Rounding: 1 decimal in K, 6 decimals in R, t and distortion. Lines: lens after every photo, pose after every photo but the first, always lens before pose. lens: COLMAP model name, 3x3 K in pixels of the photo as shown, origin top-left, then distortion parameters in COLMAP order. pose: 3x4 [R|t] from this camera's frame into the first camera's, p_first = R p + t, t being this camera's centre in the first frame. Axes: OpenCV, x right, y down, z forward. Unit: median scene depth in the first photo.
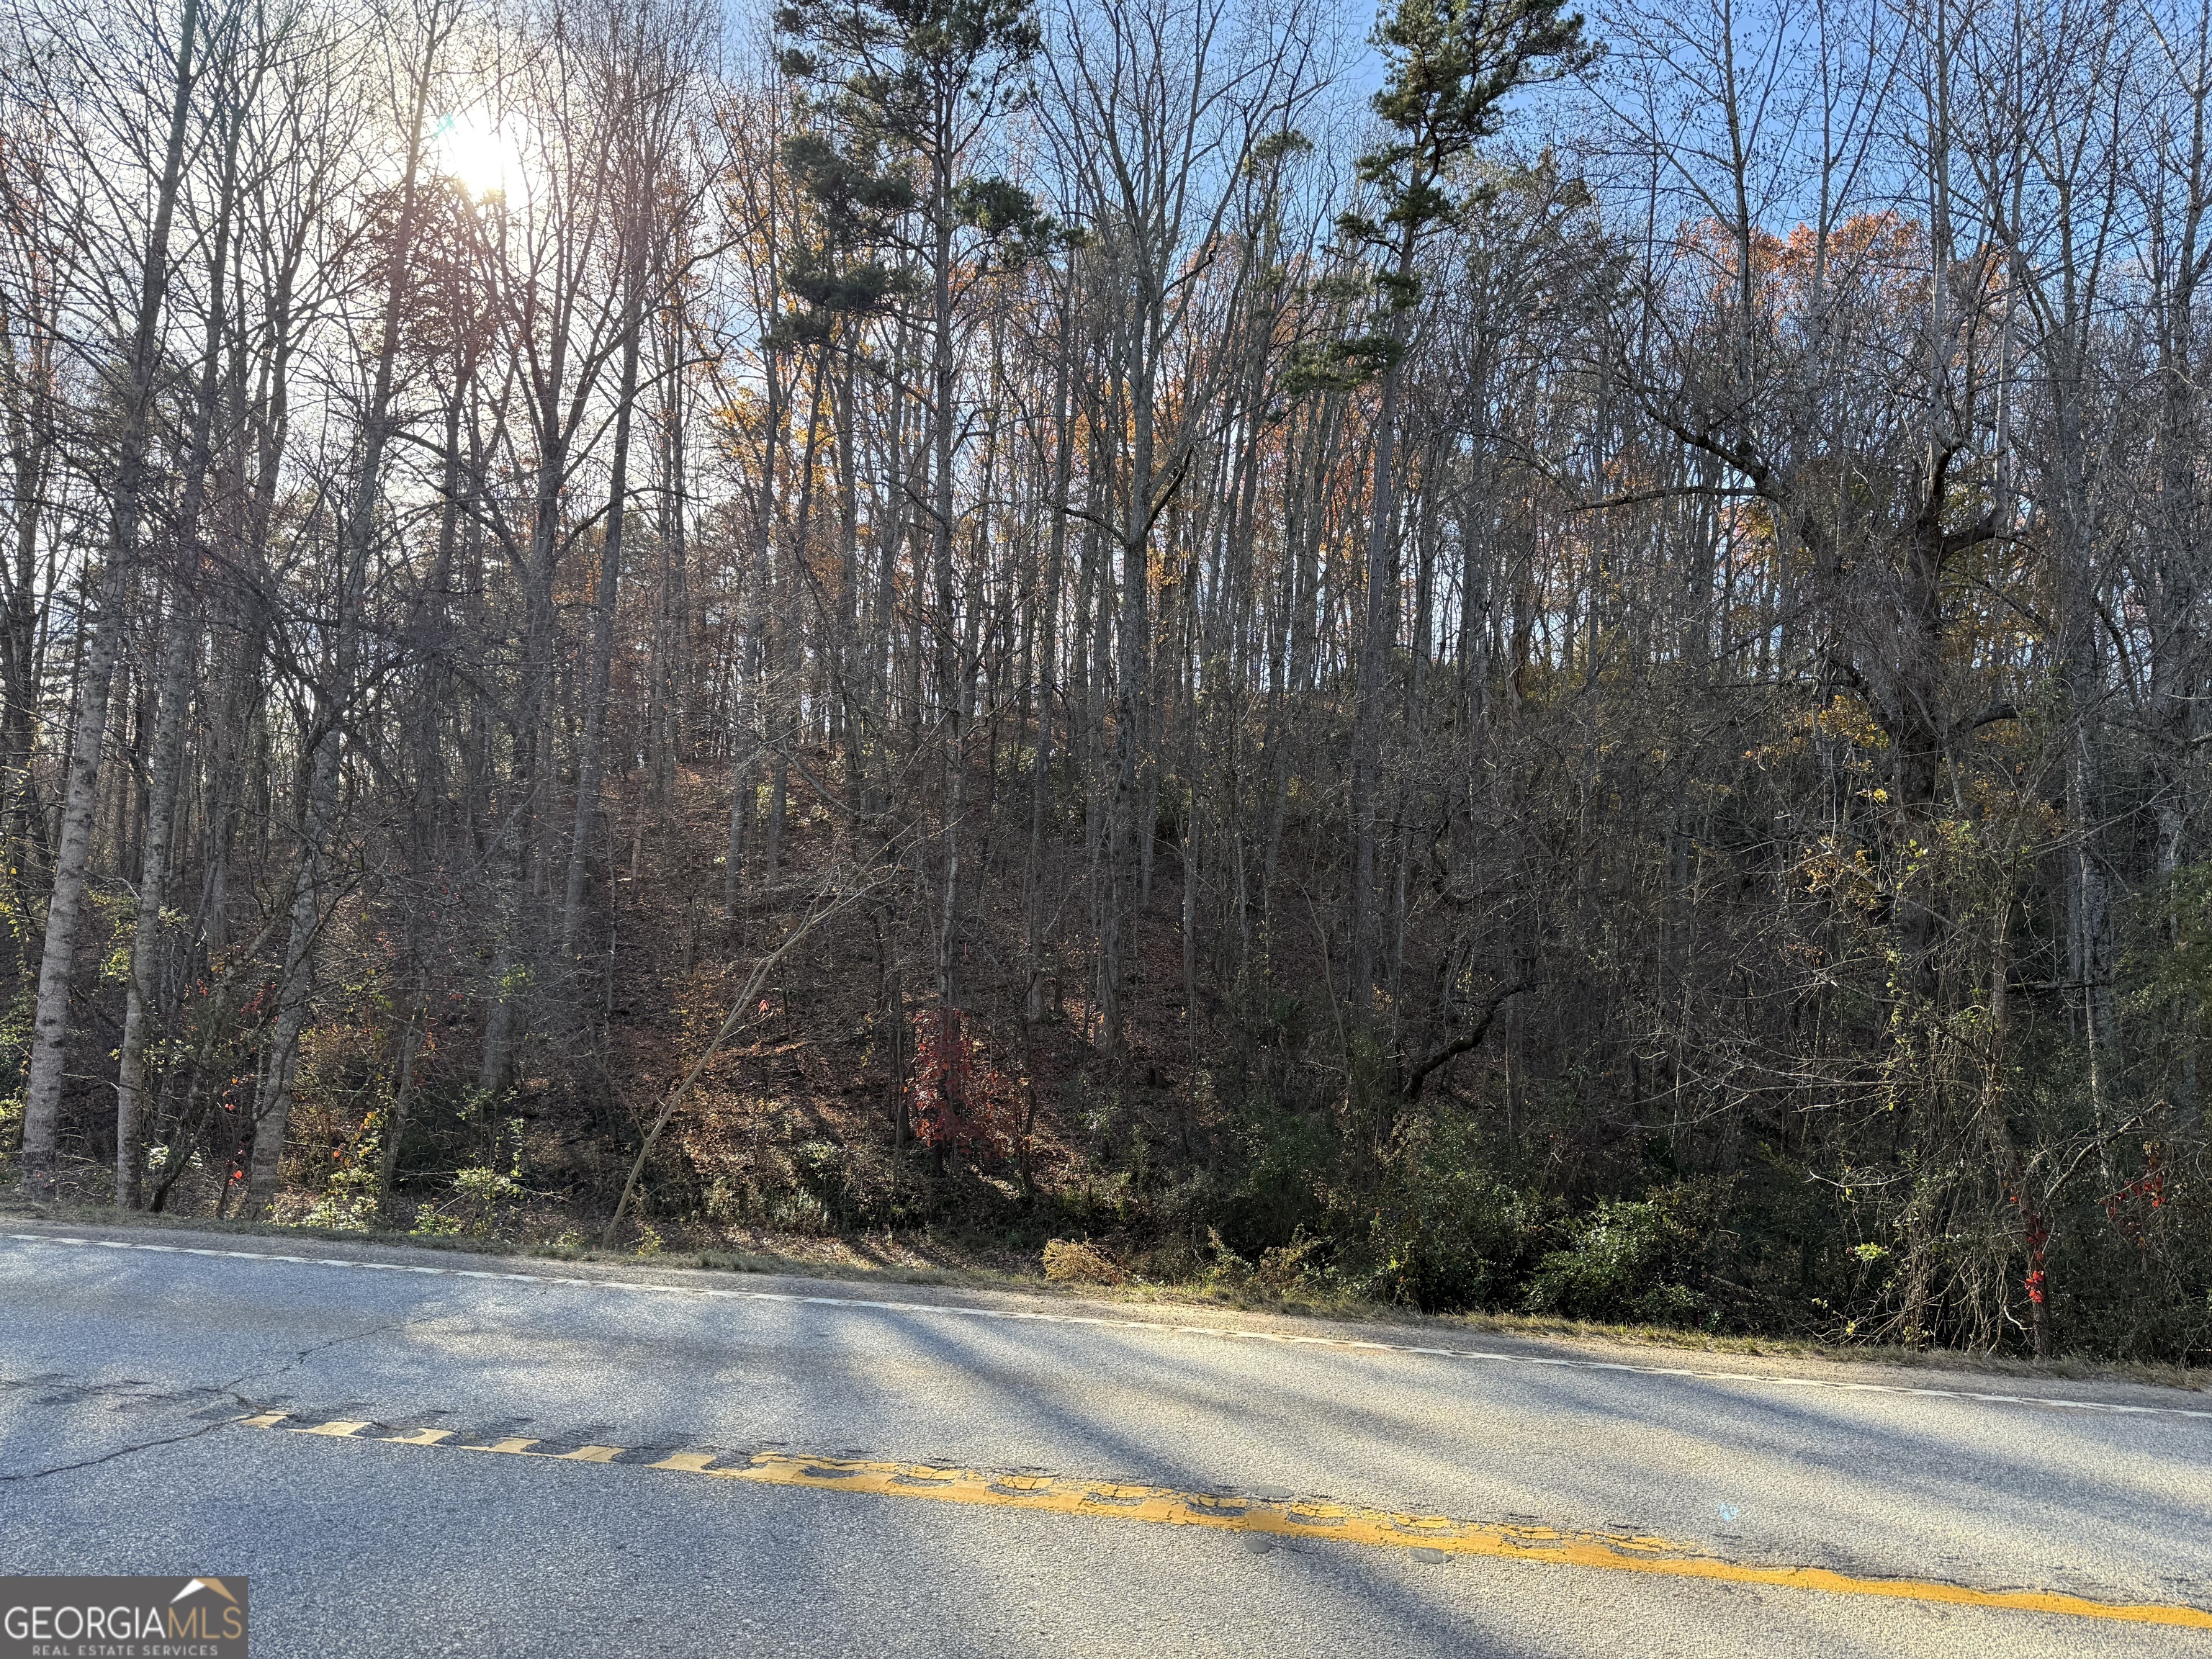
lens RADIAL K [[1570.1, 0, 1116.0], [0, 1570.1, 838.1], [0, 0, 1]] dist [0.064611, -0.064399]
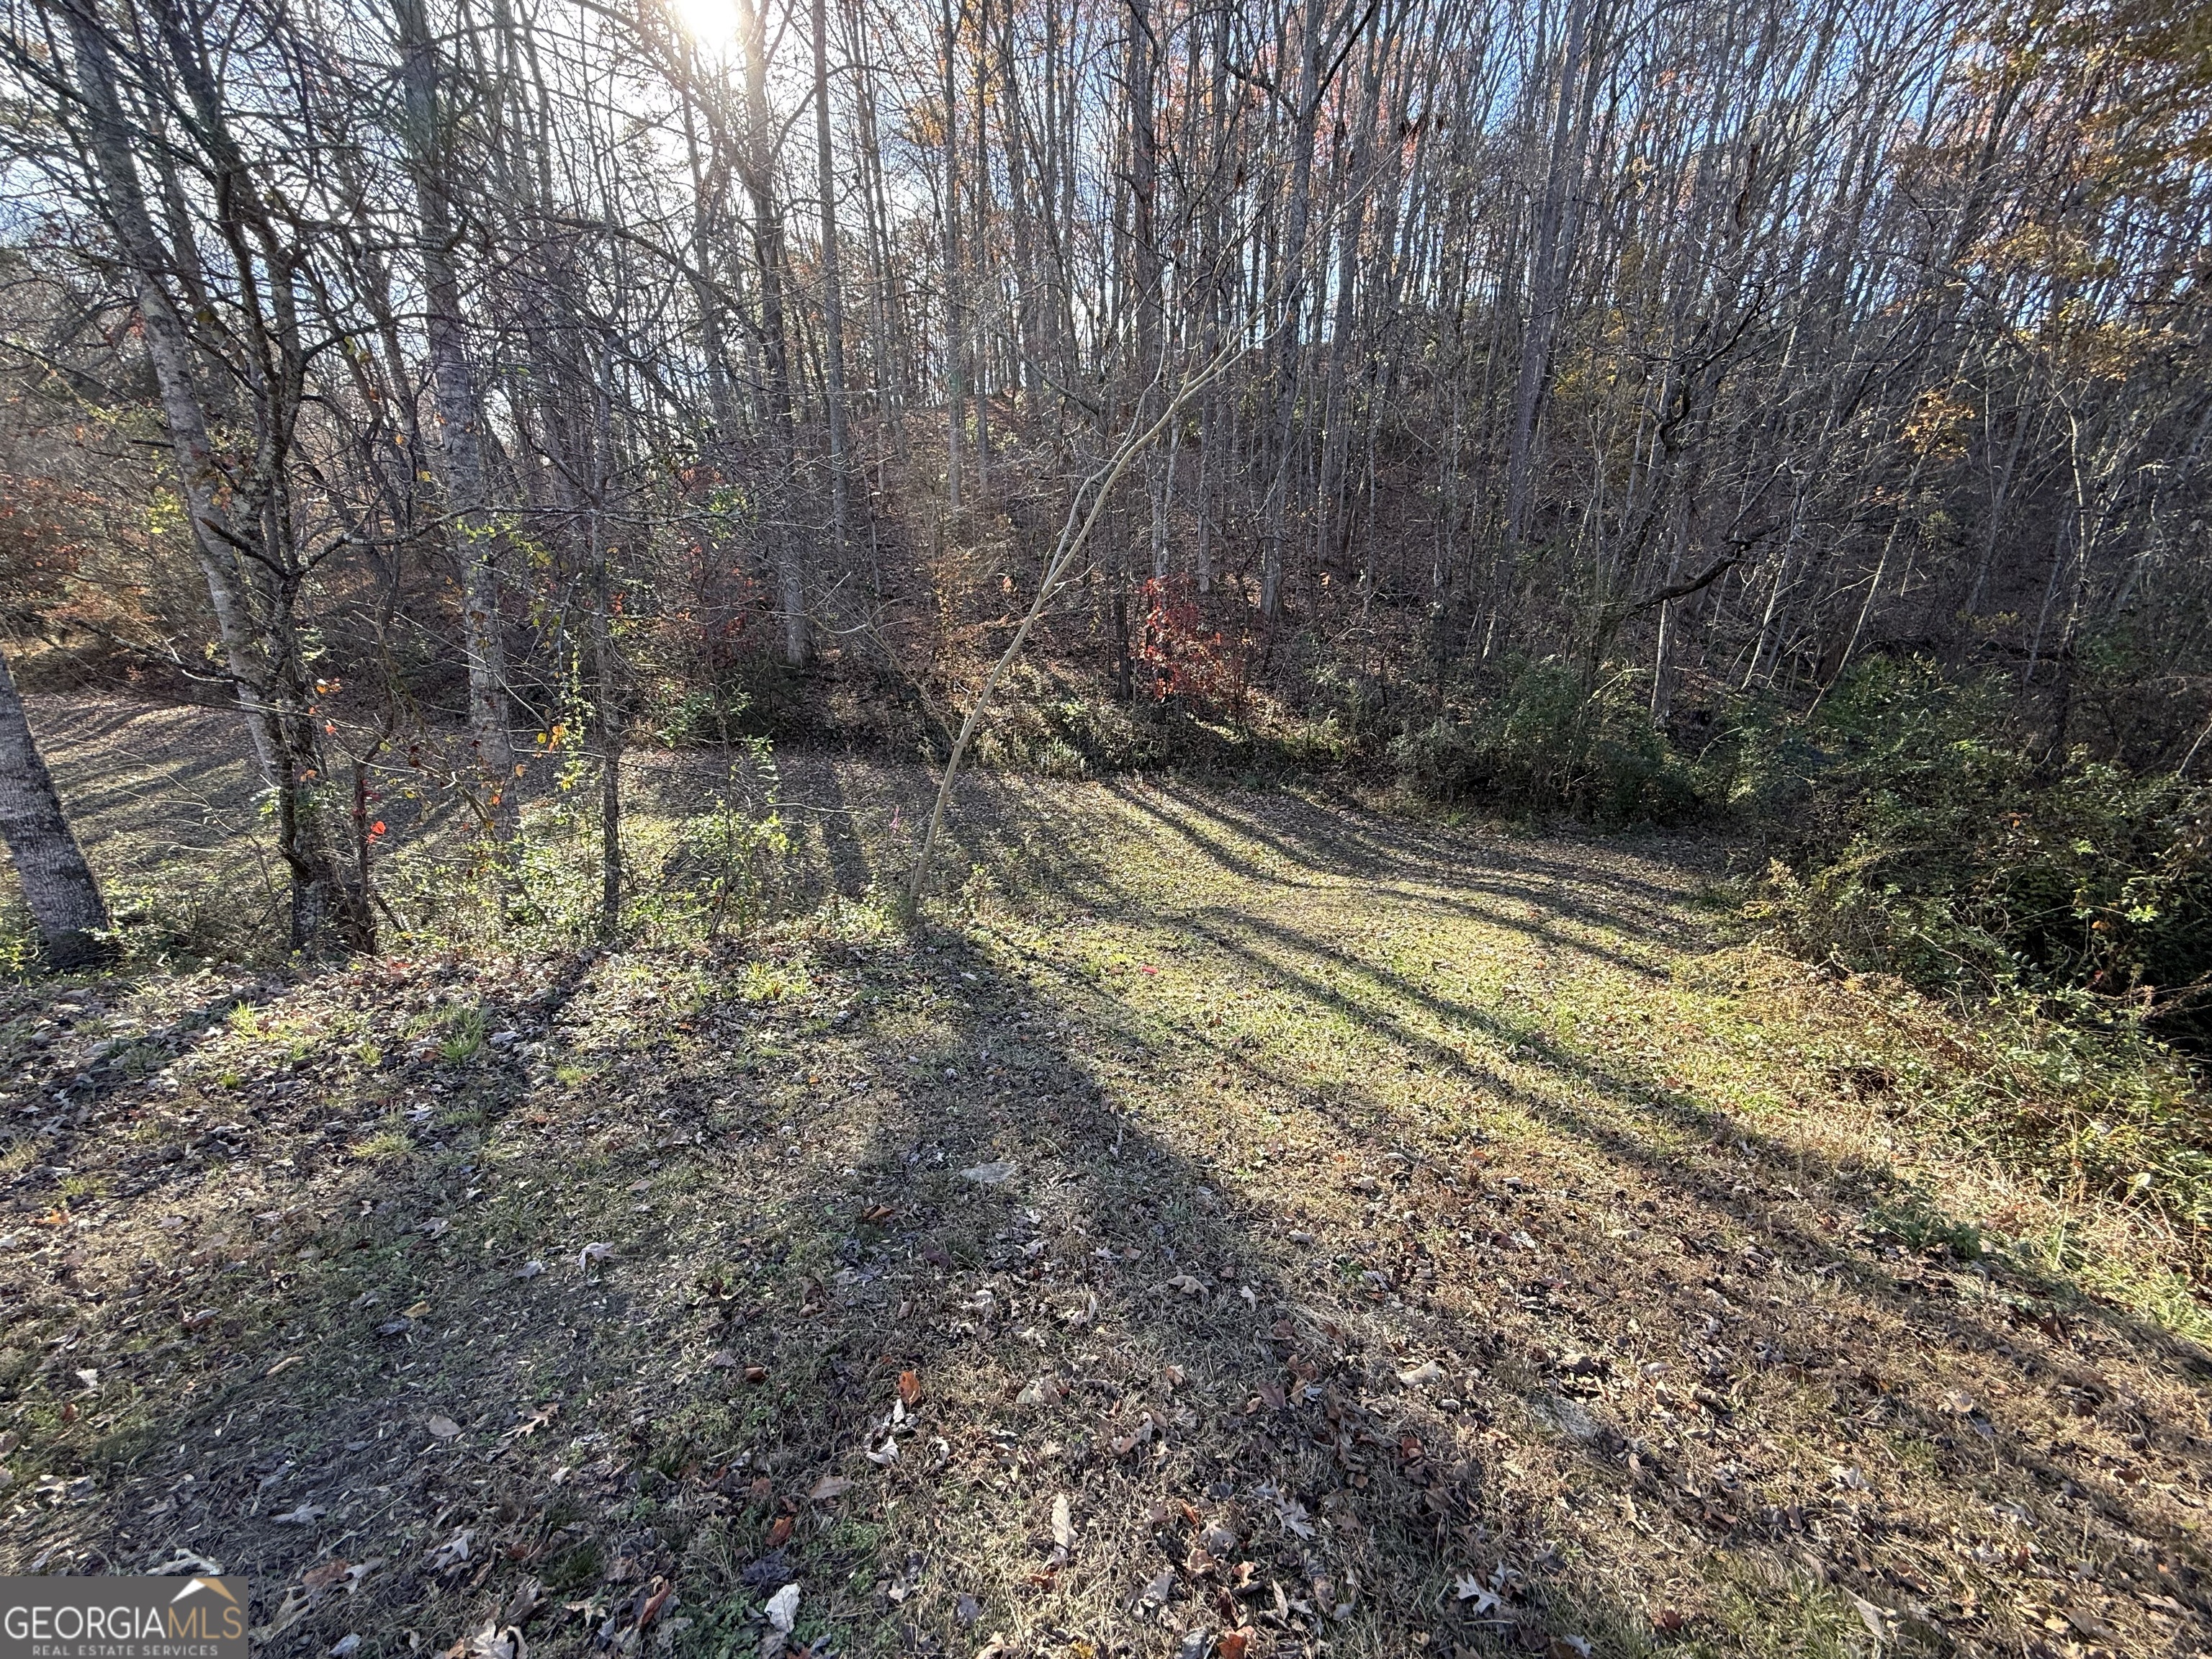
lens RADIAL K [[895.1, 0, 1101.9], [0, 895.1, 828.3], [0, 0, 1]] dist [0.018572, -0.002126]
pose [[0.997217, -0.019106, -0.072067, -0.114322], [0.043348, 0.935022, 0.351930, 0.047690], [0.060660, -0.354074, 0.933248, 0.336468]]
